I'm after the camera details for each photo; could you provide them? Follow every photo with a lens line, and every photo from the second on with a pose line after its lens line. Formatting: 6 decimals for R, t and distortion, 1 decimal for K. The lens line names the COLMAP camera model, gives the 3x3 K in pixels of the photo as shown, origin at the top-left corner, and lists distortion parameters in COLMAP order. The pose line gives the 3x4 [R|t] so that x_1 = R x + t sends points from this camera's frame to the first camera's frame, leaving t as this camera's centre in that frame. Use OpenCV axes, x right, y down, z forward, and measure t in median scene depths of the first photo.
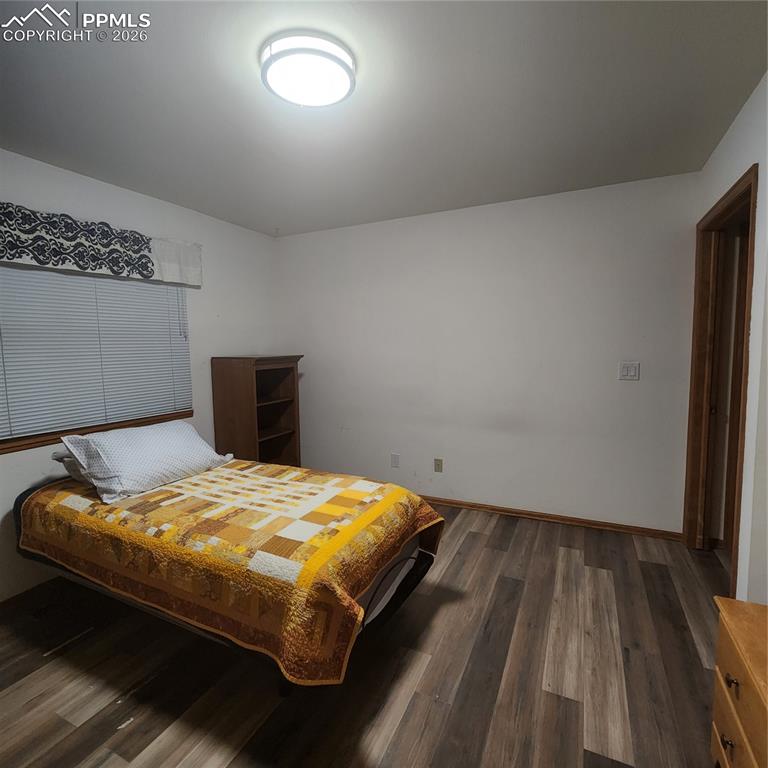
lens RADIAL K [[421.8, 0, 387.8], [0, 421.8, 382.5], [0, 0, 1]] dist [0.005082, -0.003582]
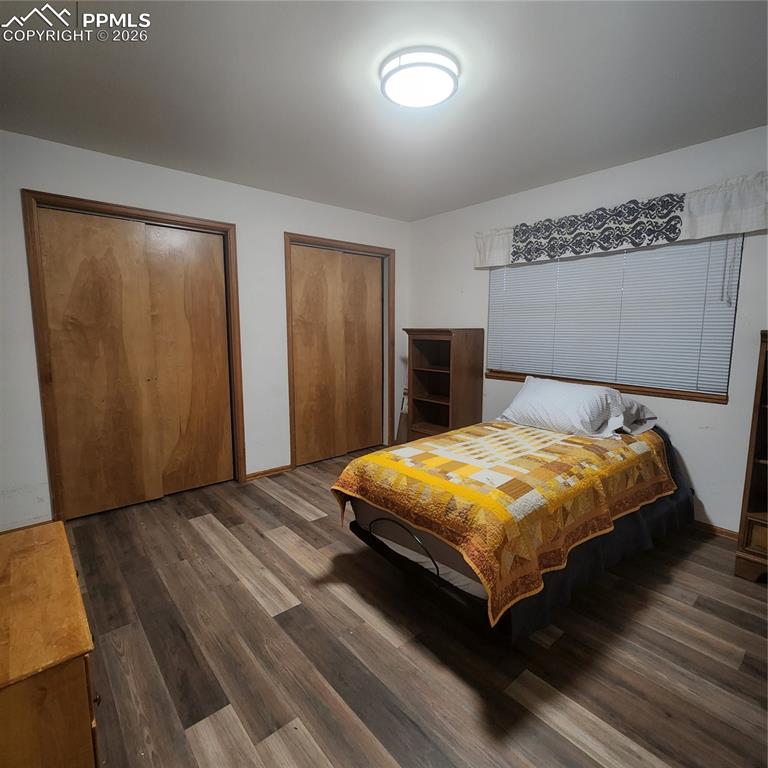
lens RADIAL K [[421.8, 0, 387.5], [0, 421.8, 381.5], [0, 0, 1]] dist [0.005082, -0.003582]
pose [[-0.411581, 0.132940, -0.901625, 0.793155], [-0.080309, 0.980165, 0.181180, -0.082396], [0.907828, 0.146979, -0.392741, 1.149215]]
